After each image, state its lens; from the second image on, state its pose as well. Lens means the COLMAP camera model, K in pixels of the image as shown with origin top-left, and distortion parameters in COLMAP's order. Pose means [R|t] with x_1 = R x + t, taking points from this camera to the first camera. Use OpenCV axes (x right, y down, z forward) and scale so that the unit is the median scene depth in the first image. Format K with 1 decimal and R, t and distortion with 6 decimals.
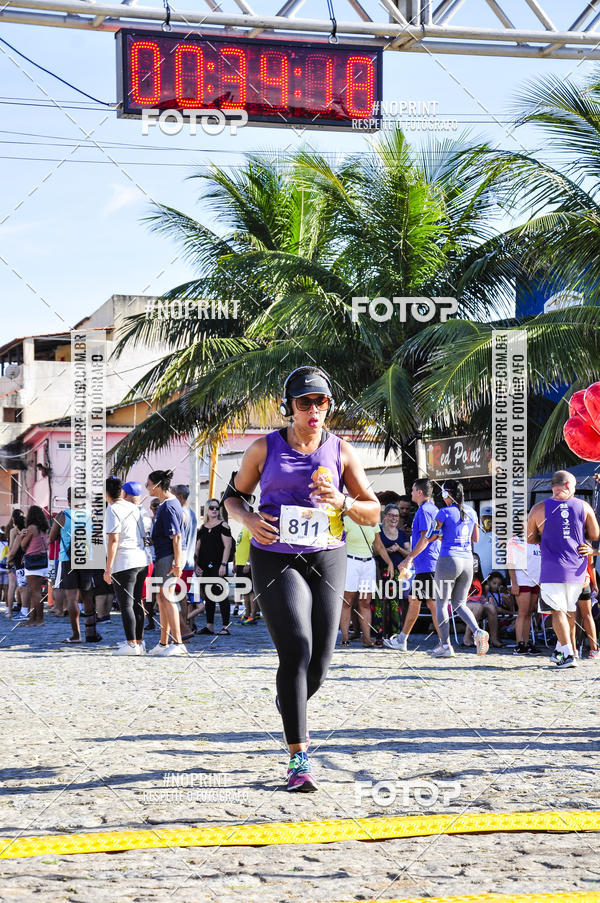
lens RADIAL K [[2962.1, 0, 334.9], [0, 2962.1, 449.4], [0, 0, 1]] dist [0.918225, 3.660467]
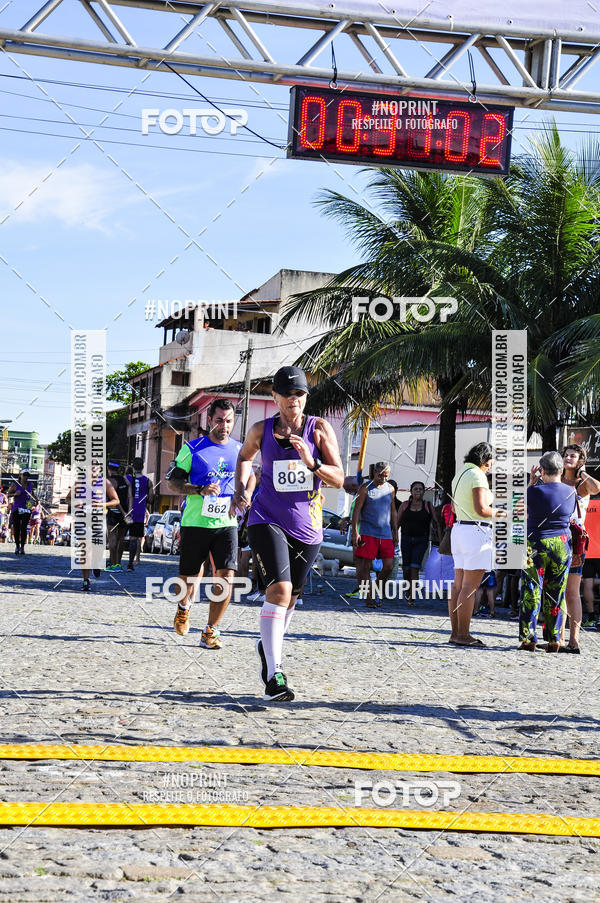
lens RADIAL K [[2240.6, 0, 310.4], [0, 2240.6, 455.5], [0, 0, 1]] dist [0.635222, 0.872501]
pose [[0.996727, 0.062360, -0.051444, -0.010332], [-0.062229, 0.998053, 0.004139, 0.005062], [0.051602, -0.000924, 0.998667, 0.112000]]
